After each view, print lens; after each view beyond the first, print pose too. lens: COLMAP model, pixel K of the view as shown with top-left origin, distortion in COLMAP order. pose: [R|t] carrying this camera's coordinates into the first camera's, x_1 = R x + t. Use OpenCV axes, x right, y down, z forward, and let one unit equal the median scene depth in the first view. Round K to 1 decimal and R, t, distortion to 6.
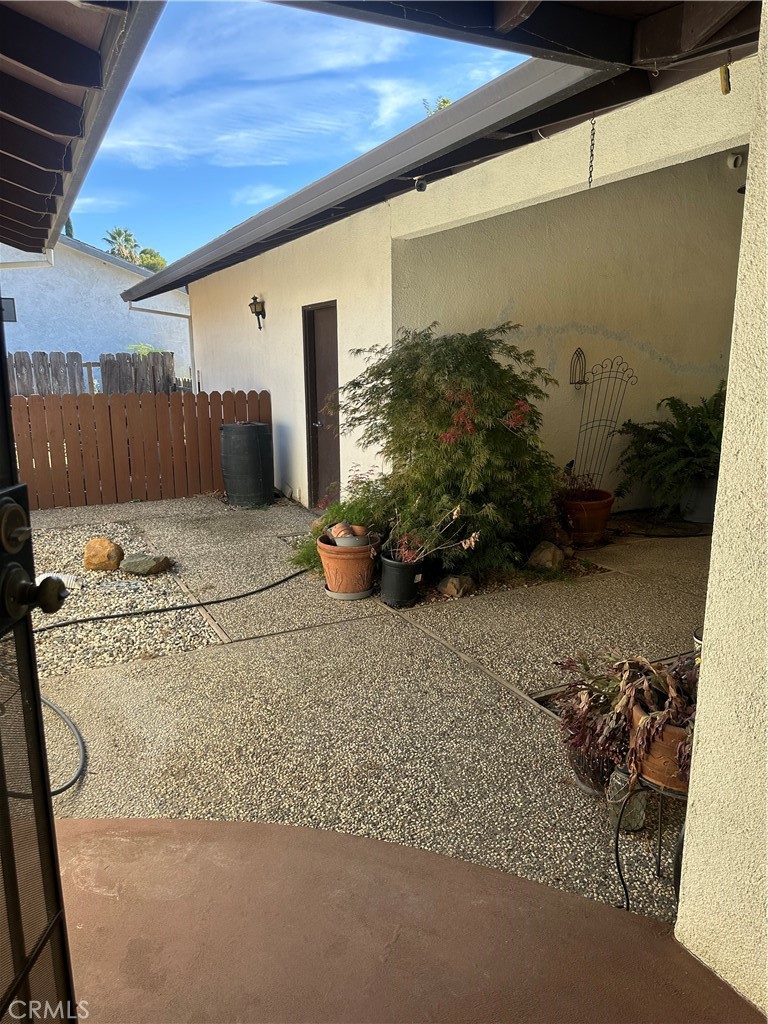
lens RADIAL K [[729.0, 0, 385.8], [0, 729.0, 508.7], [0, 0, 1]] dist [0.075693, -0.058006]
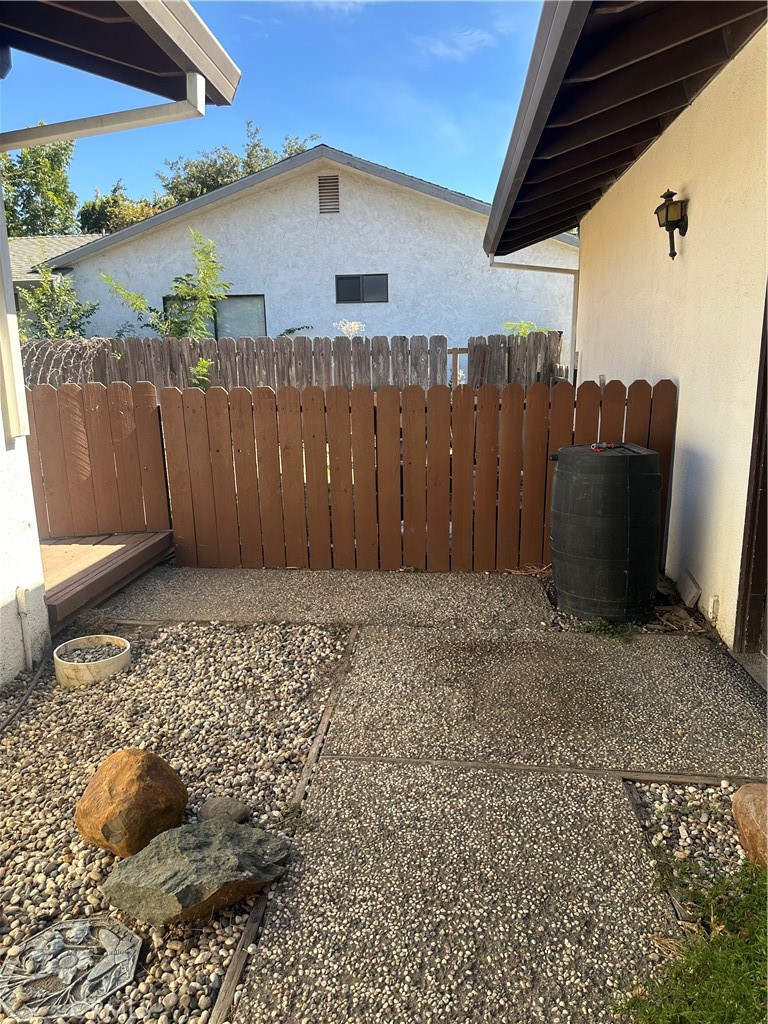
lens RADIAL K [[729.0, 0, 390.5], [0, 729.0, 516.6], [0, 0, 1]] dist [0.075693, -0.058006]
pose [[0.846978, 0.105327, -0.521090, -0.034596], [-0.097322, 0.994332, 0.042796, -0.047391], [0.522645, 0.014467, 0.852428, 0.311436]]
